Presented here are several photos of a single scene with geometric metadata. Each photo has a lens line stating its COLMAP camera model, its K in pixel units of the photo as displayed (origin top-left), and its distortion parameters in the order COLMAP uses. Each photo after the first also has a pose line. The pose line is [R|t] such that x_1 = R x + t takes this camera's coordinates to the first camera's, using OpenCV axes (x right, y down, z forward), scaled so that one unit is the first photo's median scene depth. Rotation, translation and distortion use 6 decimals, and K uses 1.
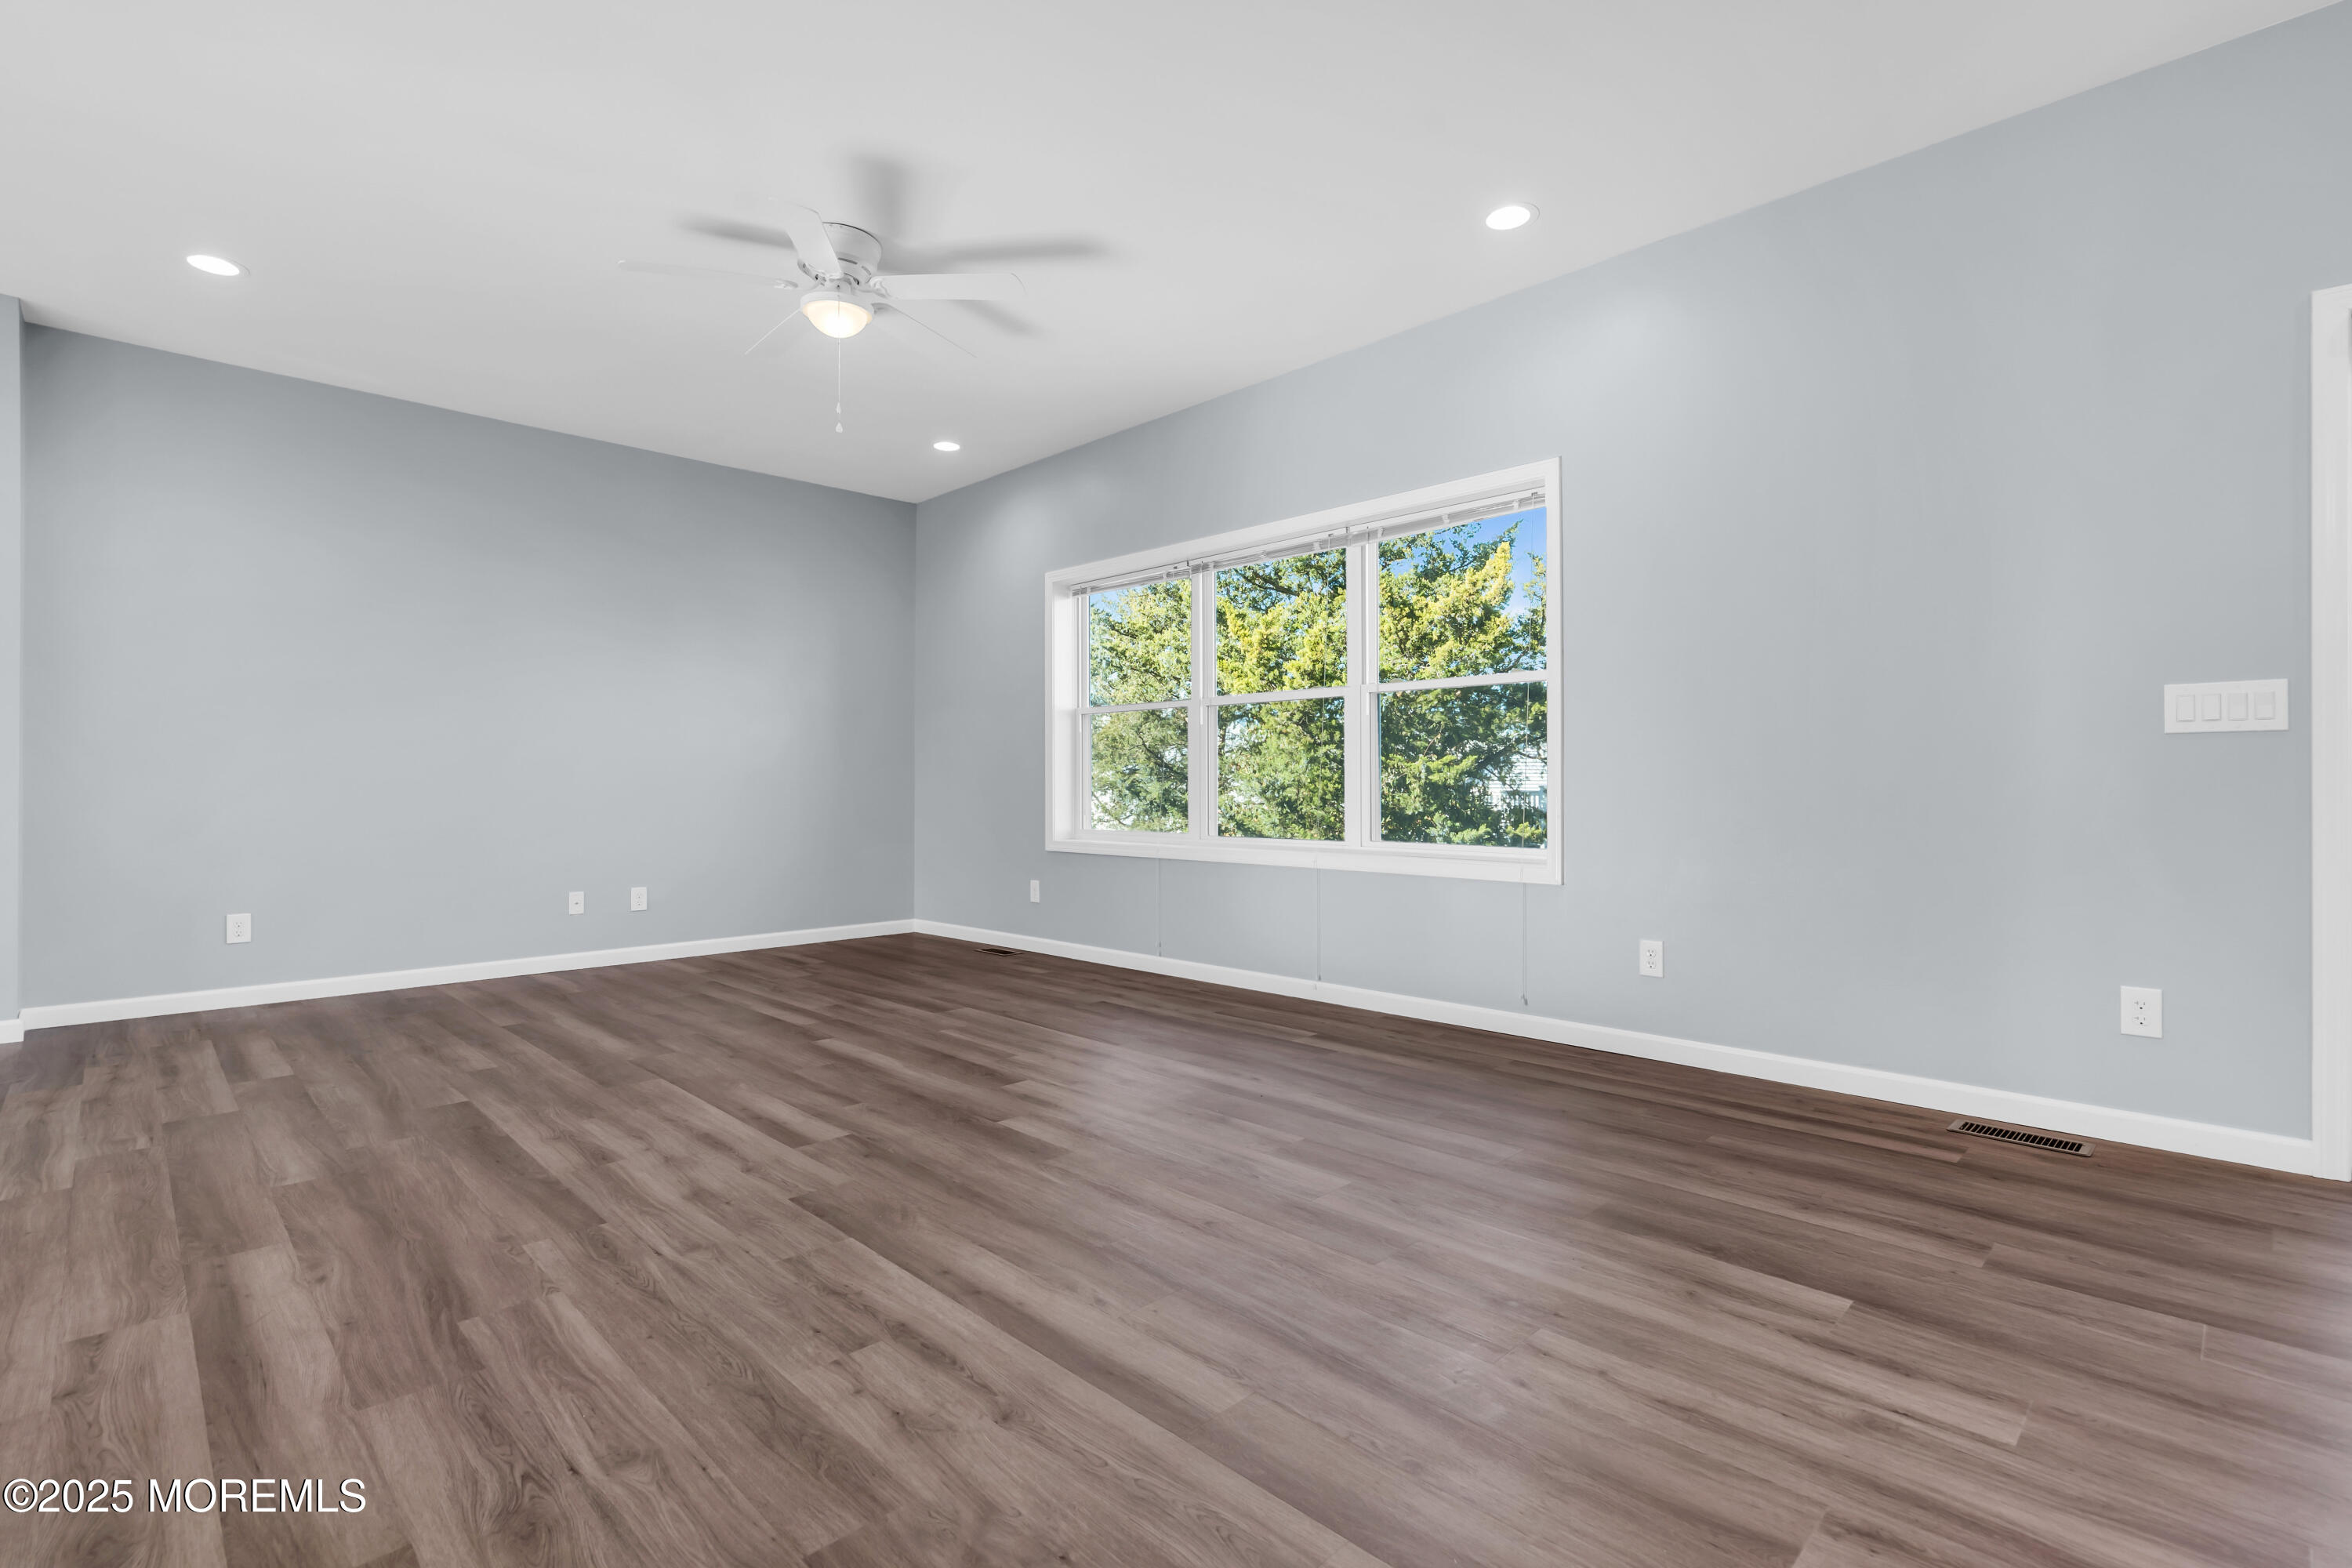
lens RADIAL K [[1078.8, 0, 1165.9], [0, 1078.8, 779.1], [0, 0, 1]] dist [-0.001002, 0.000419]
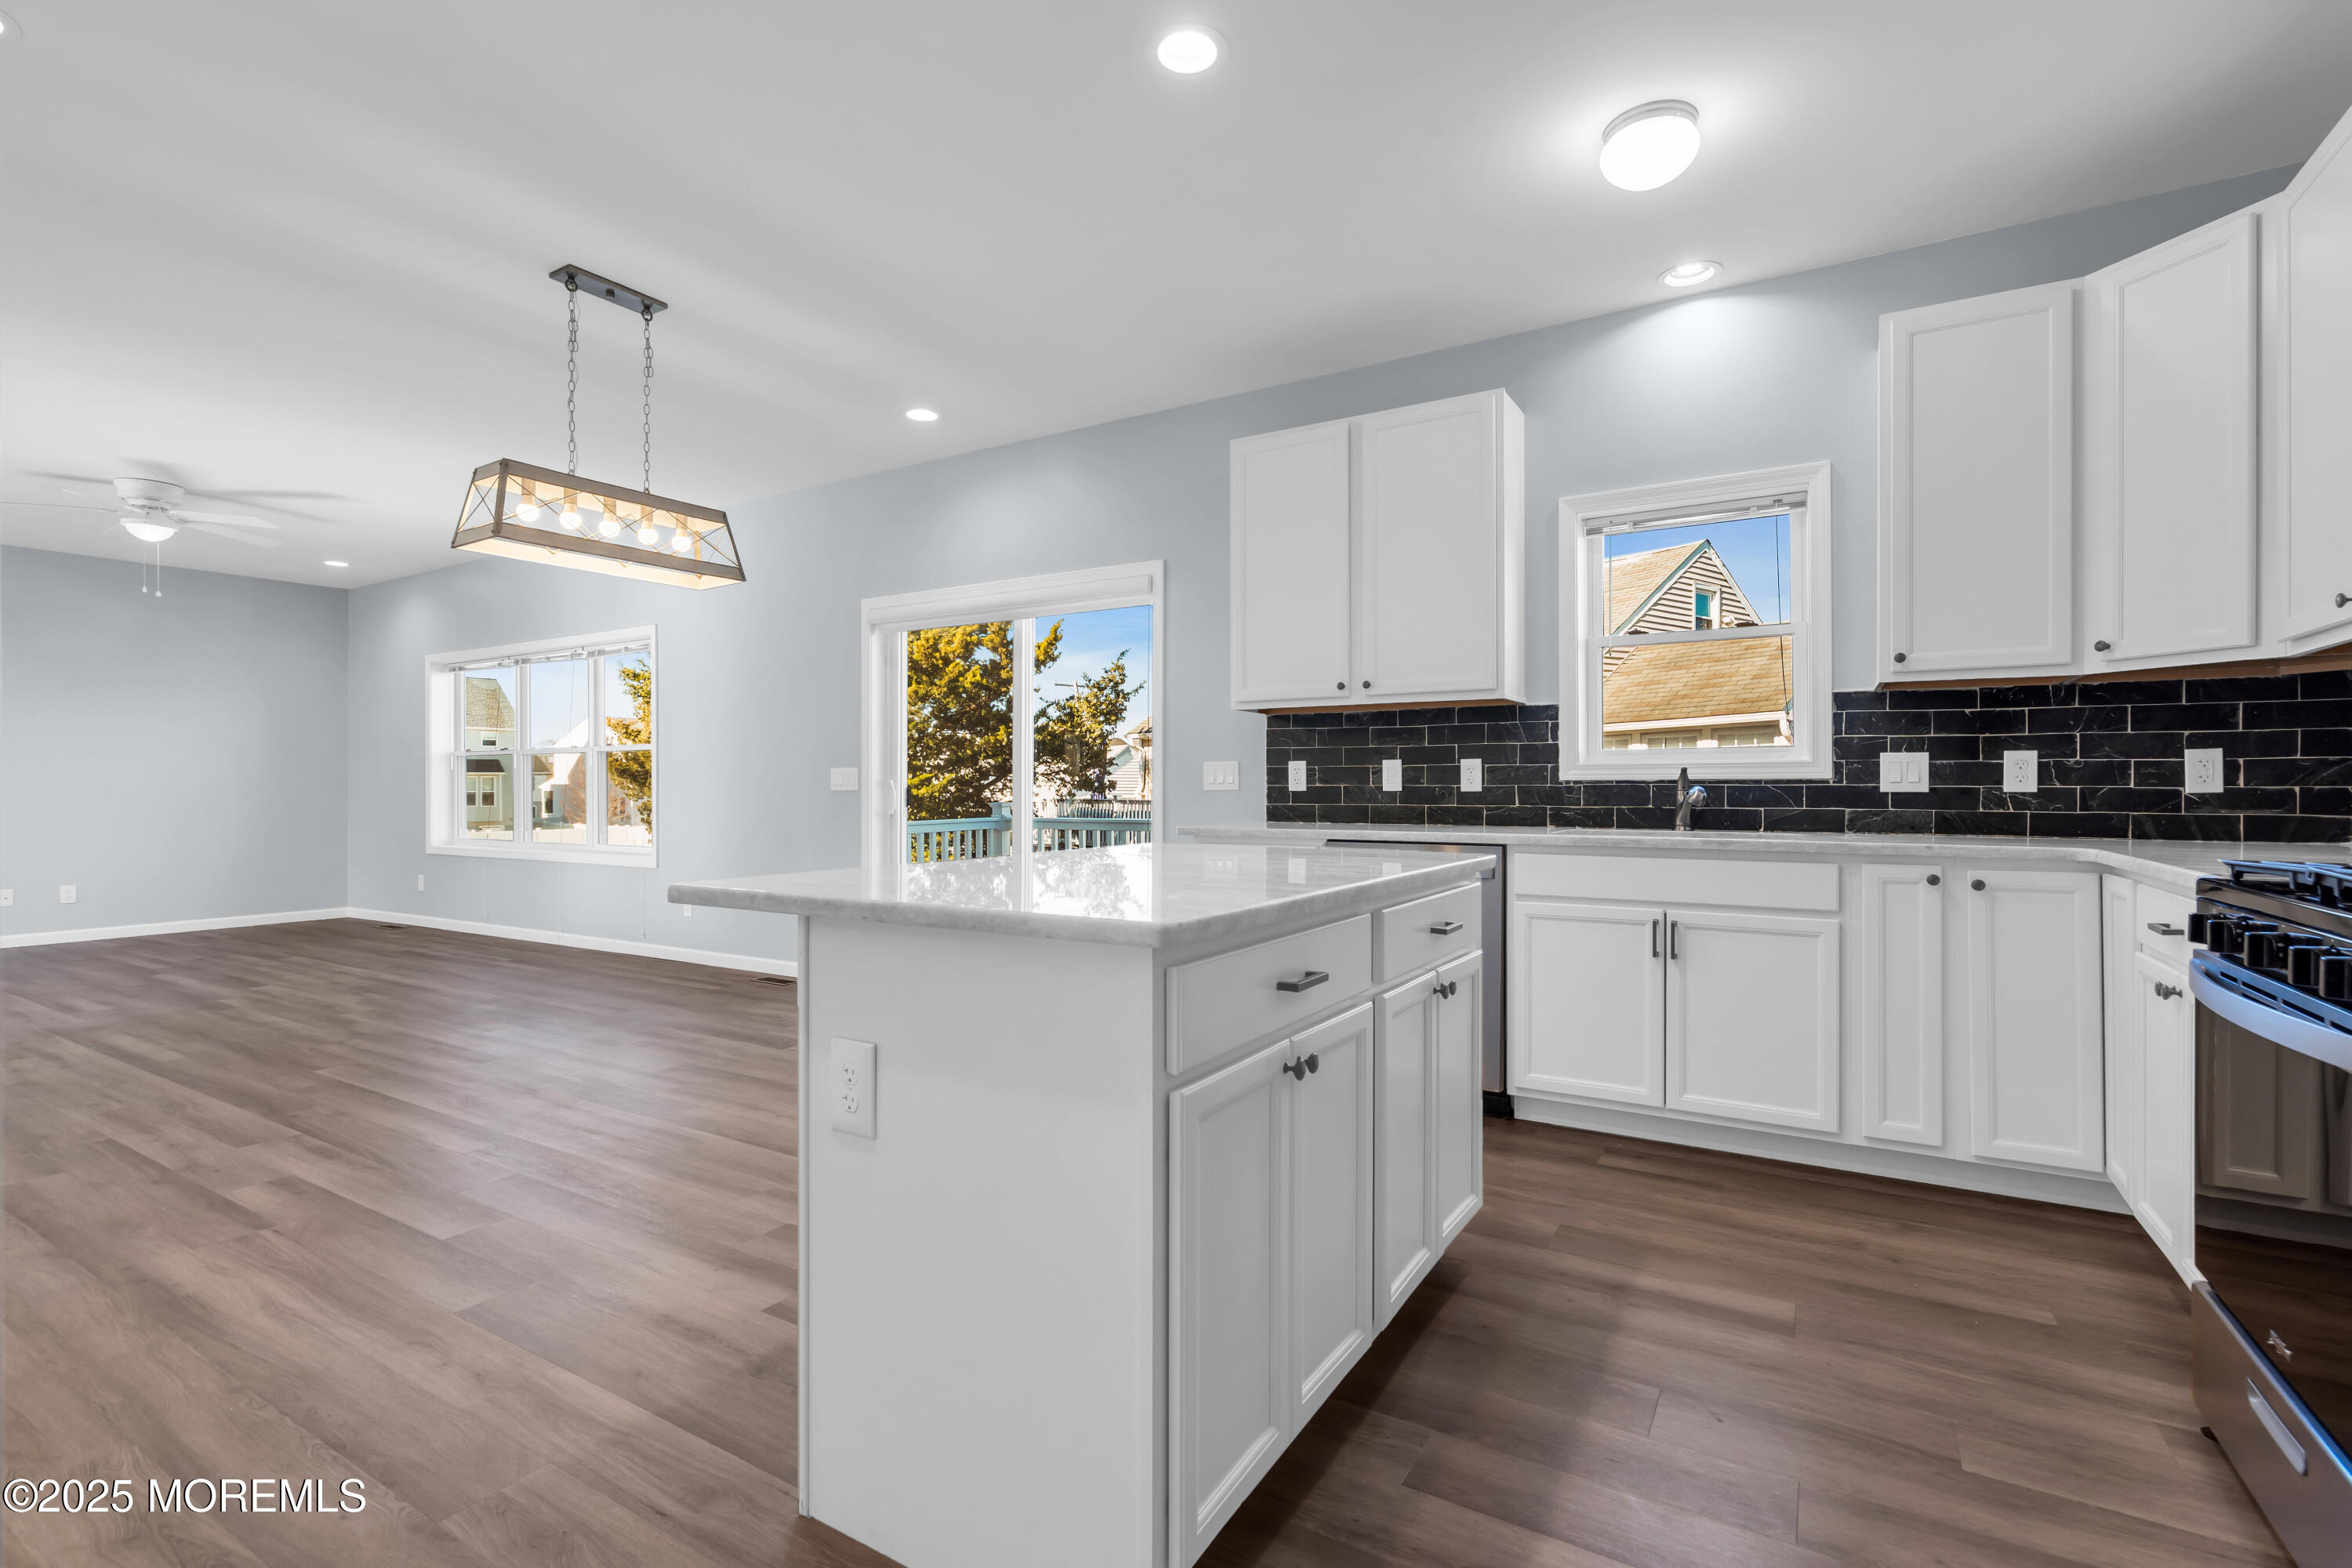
lens RADIAL K [[1068.8, 0, 1172.7], [0, 1068.8, 790.1], [0, 0, 1]] dist [-0.001013, -0.000203]
pose [[0.969665, -0.000348, 0.244436, 0.815064], [-0.001695, 0.999965, 0.008146, -0.048076], [-0.244431, -0.008313, 0.969631, -0.966294]]
